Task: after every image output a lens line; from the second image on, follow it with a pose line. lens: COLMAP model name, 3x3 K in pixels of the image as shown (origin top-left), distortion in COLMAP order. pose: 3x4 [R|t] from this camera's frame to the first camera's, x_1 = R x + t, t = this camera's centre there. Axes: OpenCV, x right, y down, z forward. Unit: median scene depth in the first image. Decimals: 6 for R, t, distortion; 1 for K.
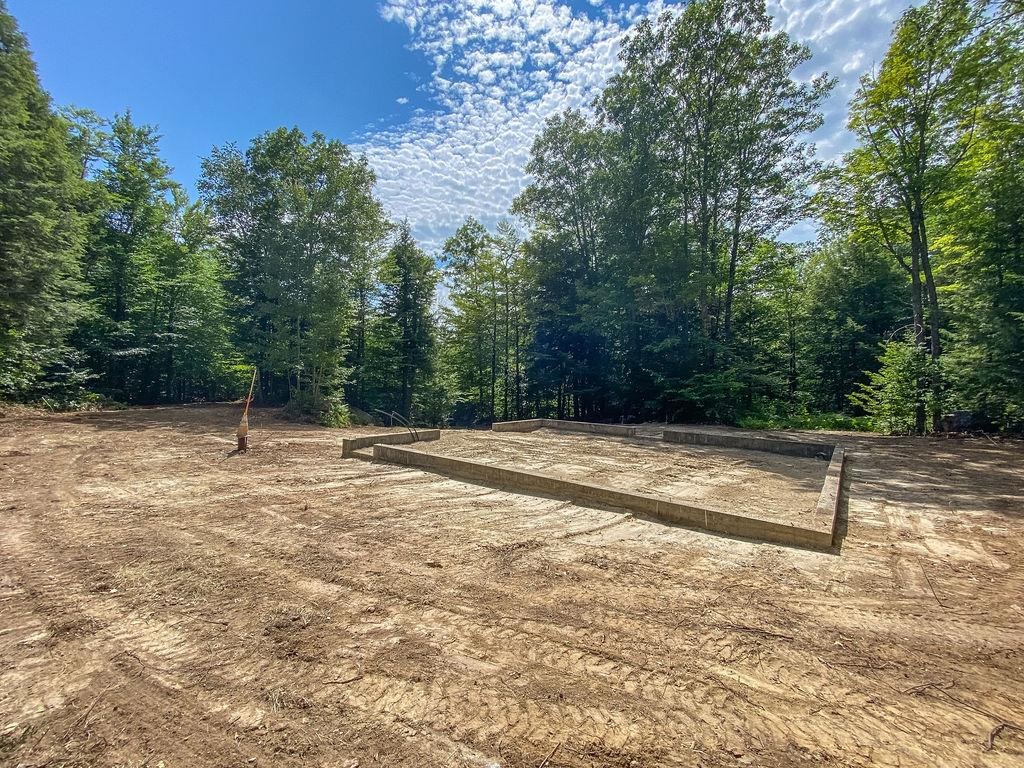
lens RADIAL K [[414.2, 0, 511.1], [0, 414.2, 382.2], [0, 0, 1]] dist [0.000059, 0.000248]
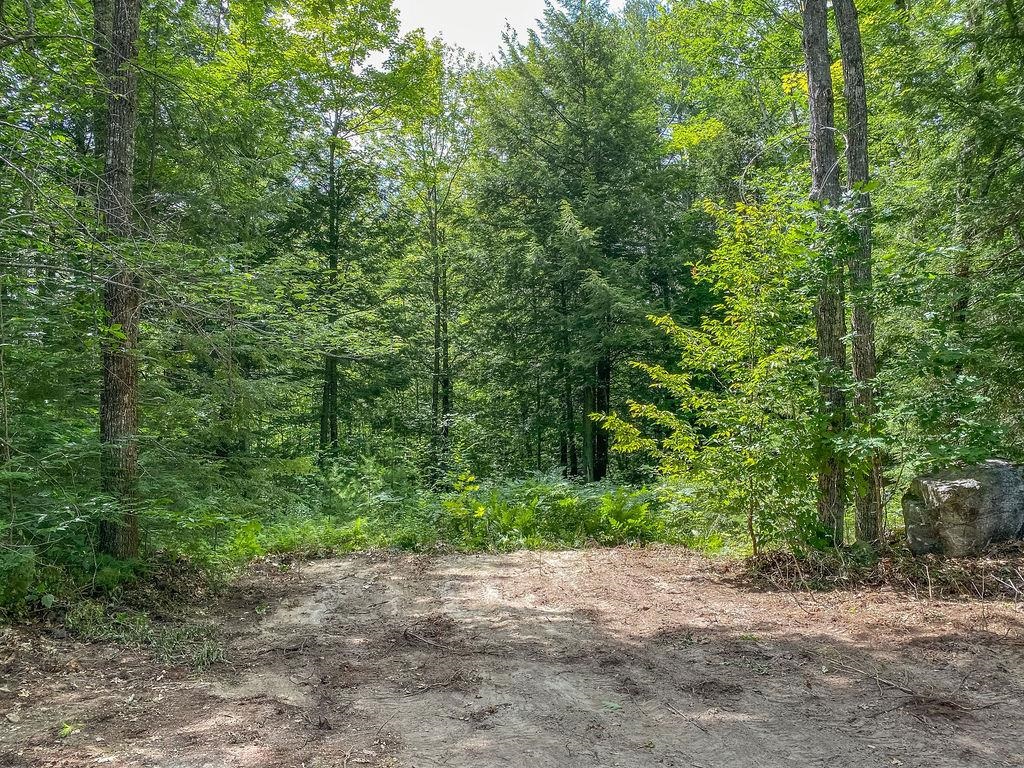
lens RADIAL K [[774.8, 0, 511.8], [0, 774.8, 385.9], [0, 0, 1]] dist [0.013773, 0.011694]
pose [[0.770456, 0.020797, 0.637154, 0.471540], [-0.001476, 0.999523, -0.030841, 0.030367], [-0.637492, 0.022822, 0.770119, 0.685096]]
